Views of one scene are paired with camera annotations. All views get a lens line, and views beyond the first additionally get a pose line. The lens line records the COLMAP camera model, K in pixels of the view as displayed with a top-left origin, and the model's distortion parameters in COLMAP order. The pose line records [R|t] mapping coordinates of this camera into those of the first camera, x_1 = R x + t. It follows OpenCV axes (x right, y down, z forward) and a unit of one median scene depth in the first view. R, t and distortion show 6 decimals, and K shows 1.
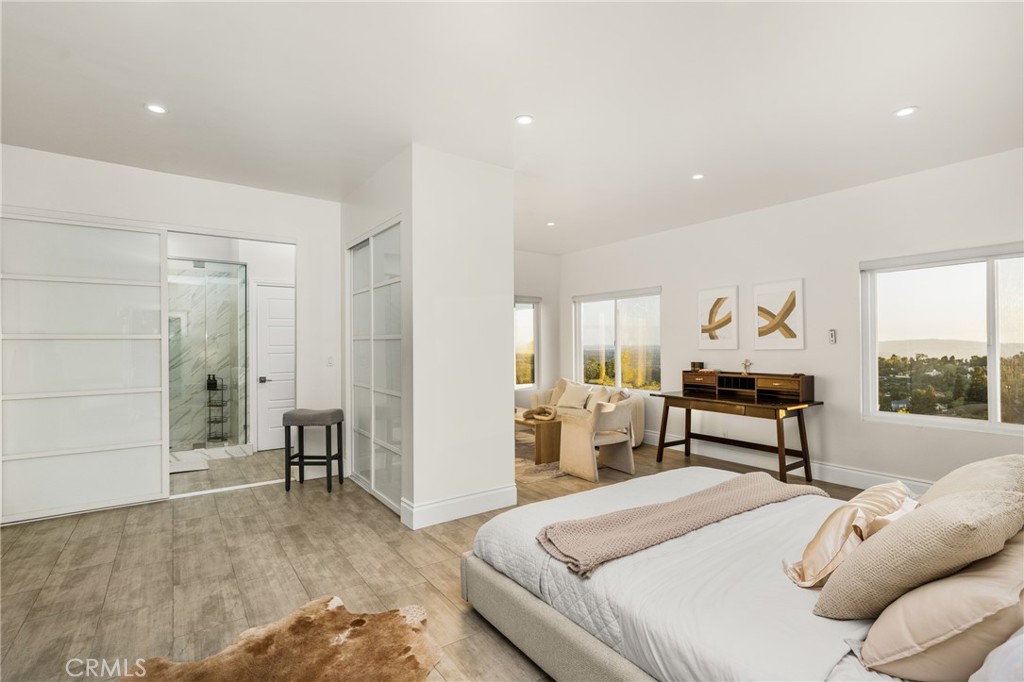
lens RADIAL K [[485.8, 0, 508.7], [0, 485.8, 337.1], [0, 0, 1]] dist [-0.002550, -0.000005]
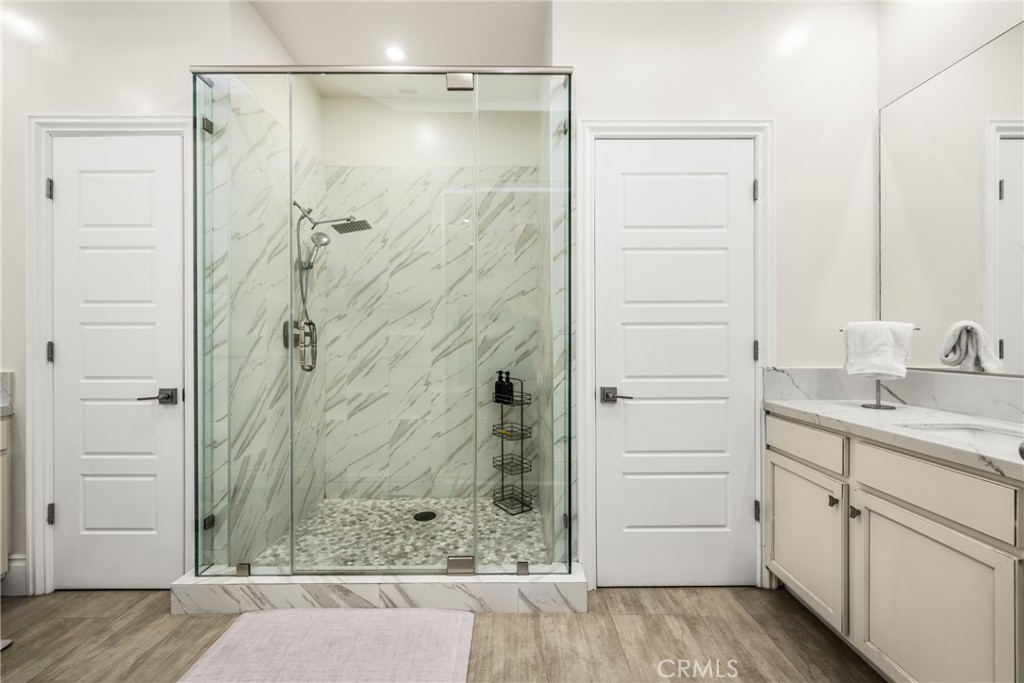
lens RADIAL K [[454.0, 0, 510.3], [0, 454.0, 336.6], [0, 0, 1]] dist [0.003637, -0.000004]
pose [[0.823105, 0.006380, -0.567854, -0.219293], [0.003779, 0.999853, 0.016711, 0.021837], [0.567877, -0.015901, 0.822960, 0.395842]]
